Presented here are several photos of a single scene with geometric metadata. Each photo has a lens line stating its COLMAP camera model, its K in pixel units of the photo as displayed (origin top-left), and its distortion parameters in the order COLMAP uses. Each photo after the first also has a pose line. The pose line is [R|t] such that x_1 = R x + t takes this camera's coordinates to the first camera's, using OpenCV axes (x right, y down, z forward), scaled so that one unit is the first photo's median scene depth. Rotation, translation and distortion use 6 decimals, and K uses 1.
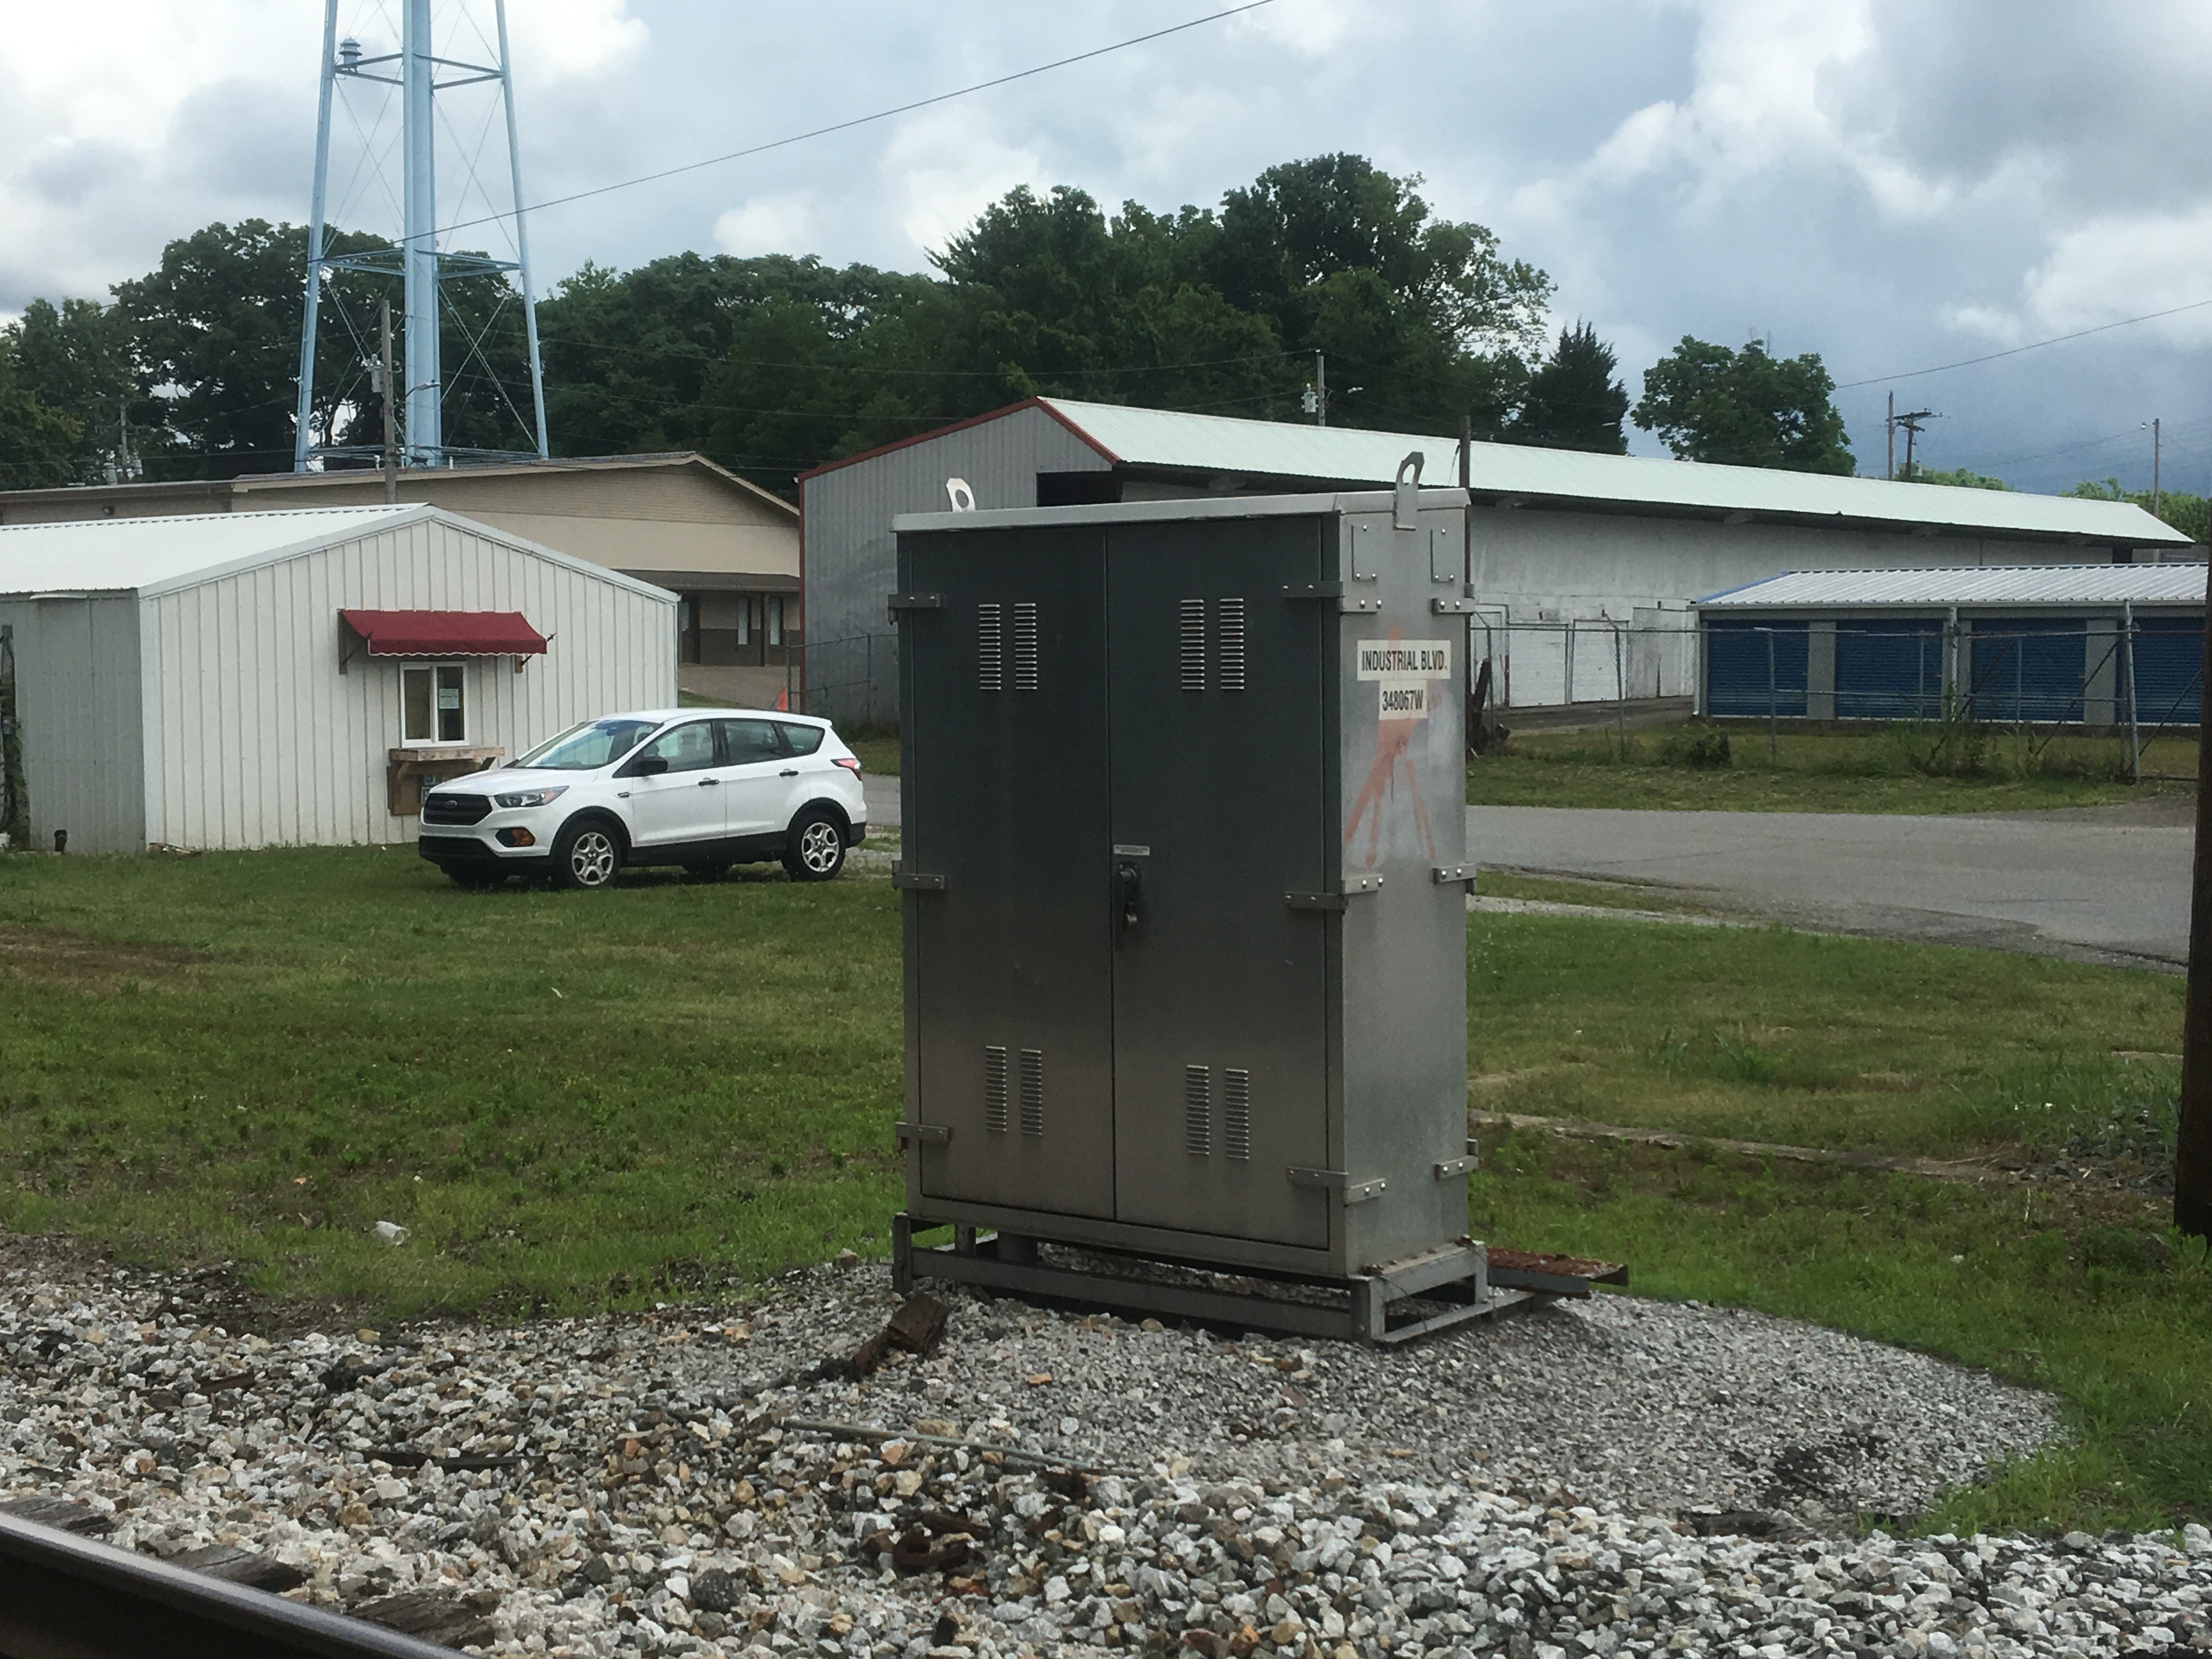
lens RADIAL K [[3016.4, 0, 1099.3], [0, 3016.4, 843.1], [0, 0, 1]] dist [0.125507, -0.346189]
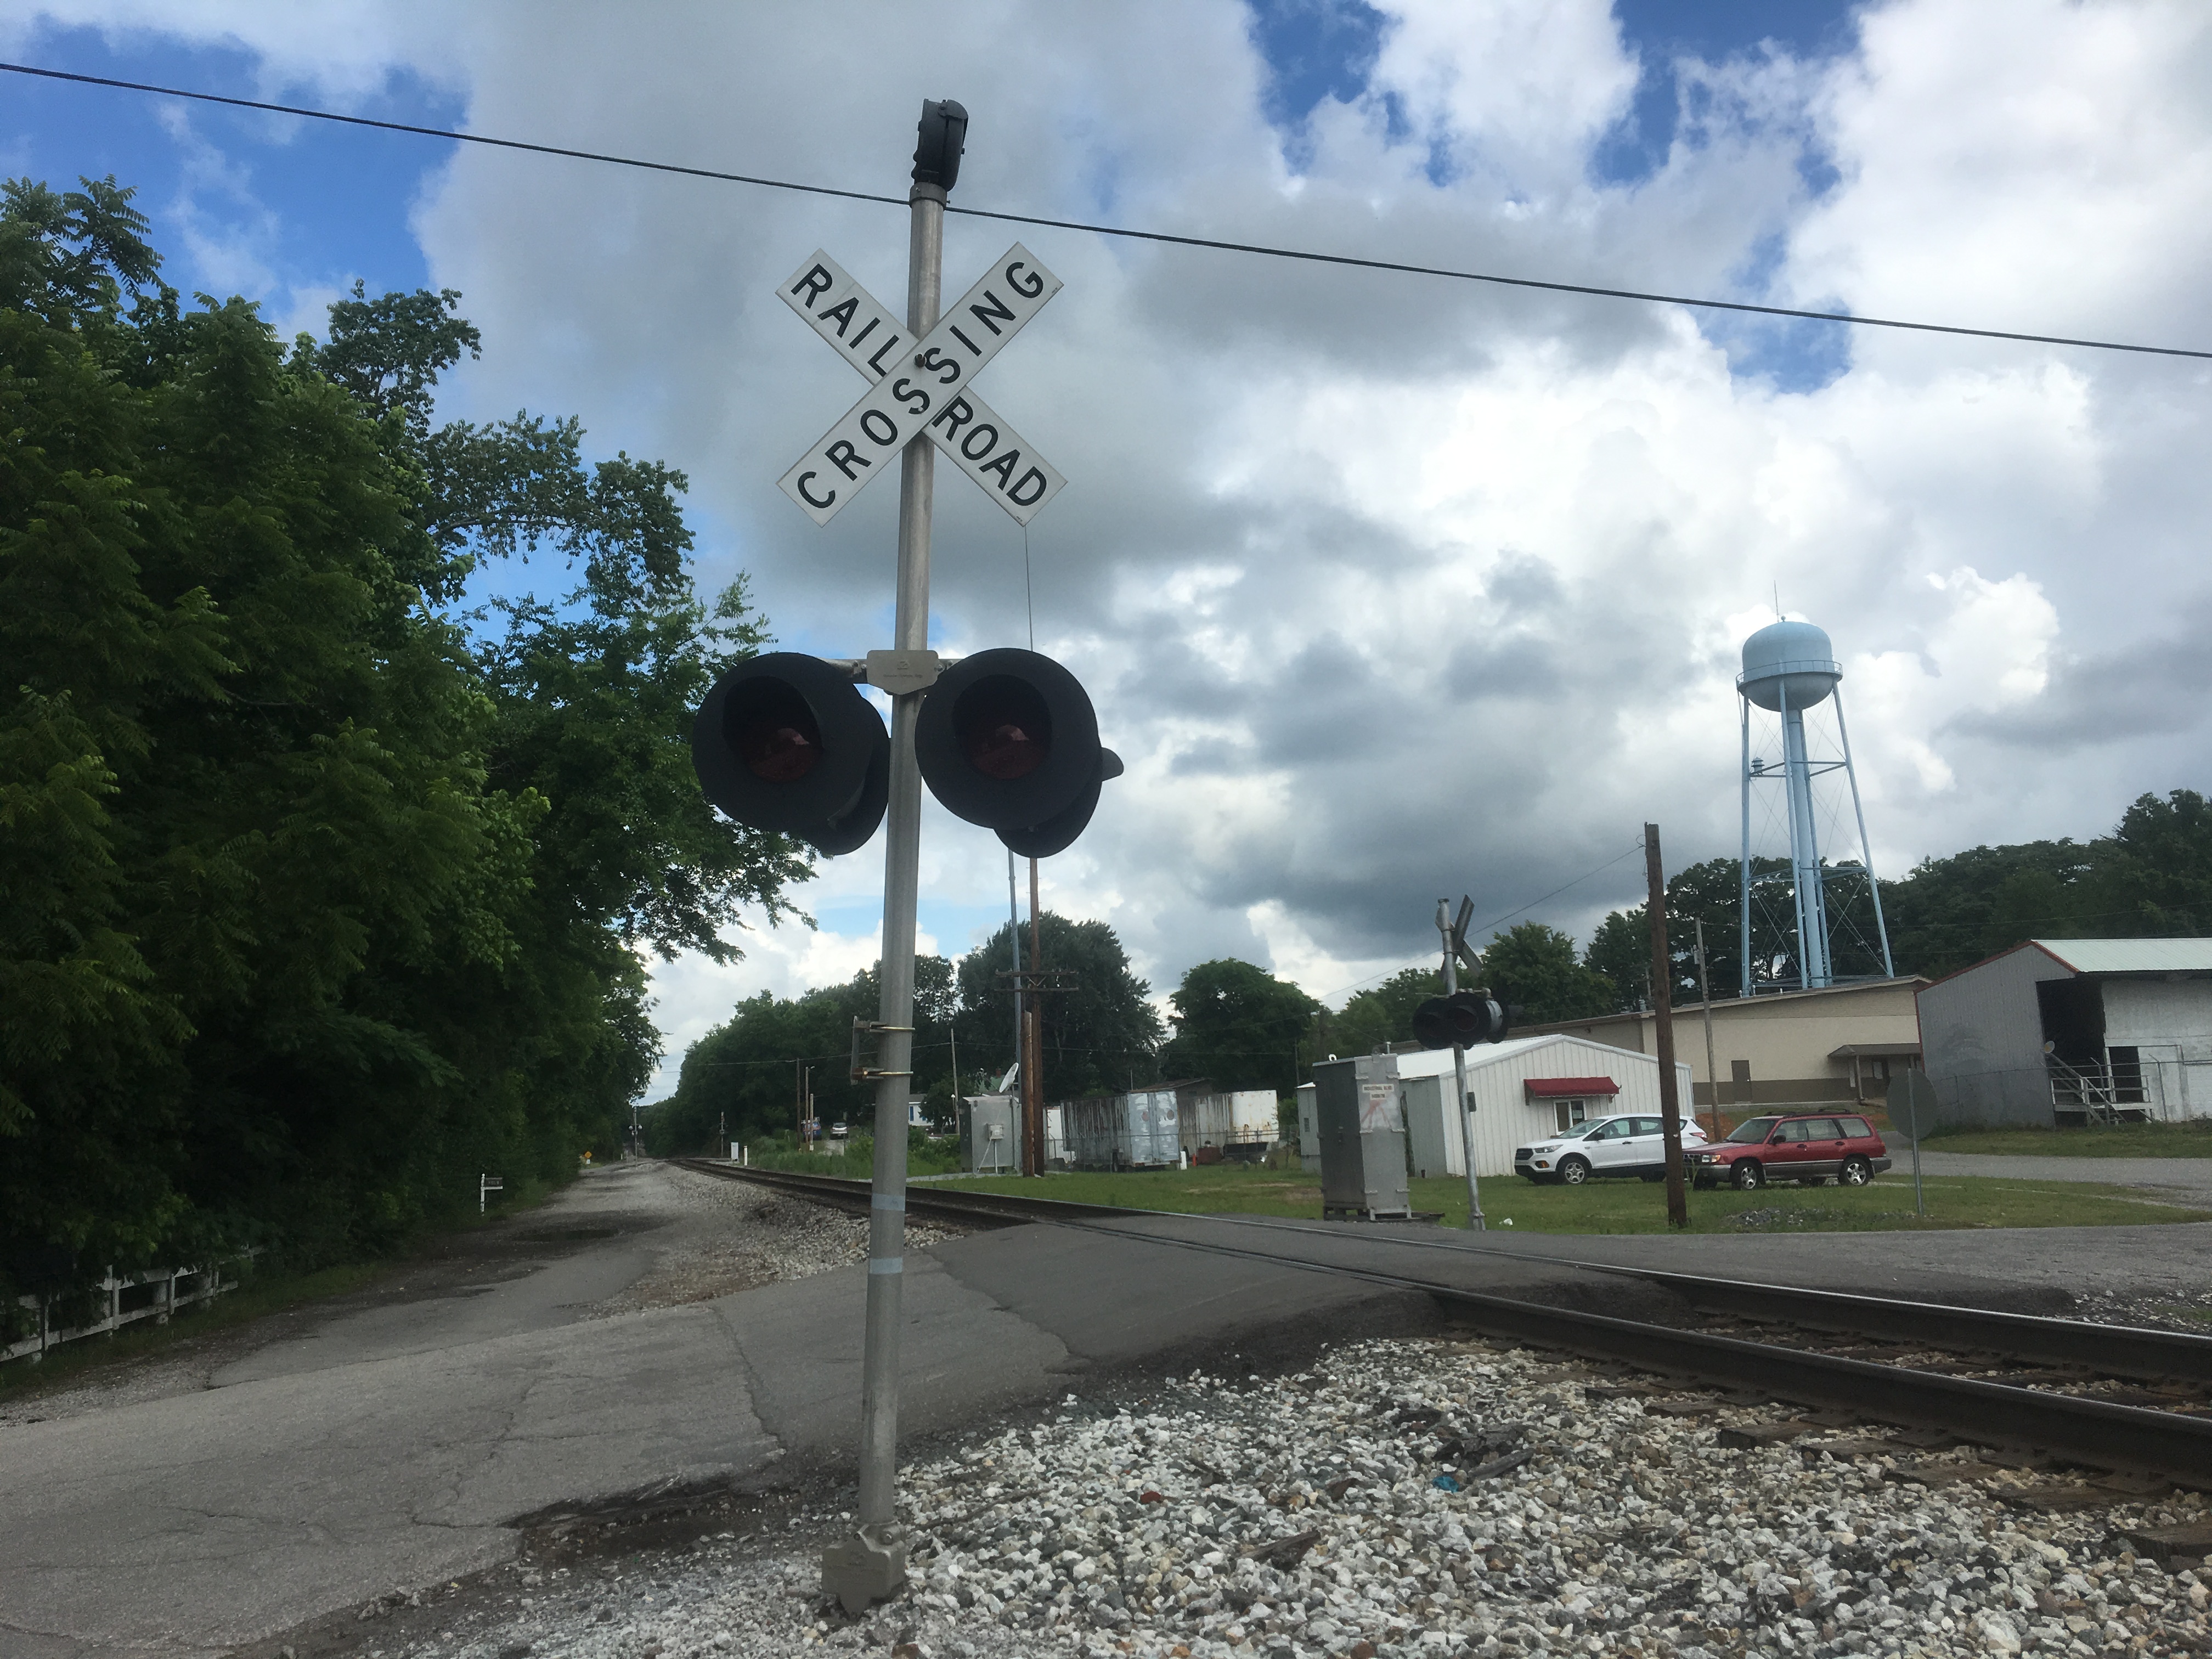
lens RADIAL K [[1848.7, 0, 1091.9], [0, 1848.7, 827.2], [0, 0, 1]] dist [0.112370, -0.184879]
pose [[0.796181, -0.128153, -0.591331, 0.625302], [0.002334, 0.977956, -0.208799, 0.062428], [0.605054, 0.164861, 0.778929, -0.700235]]
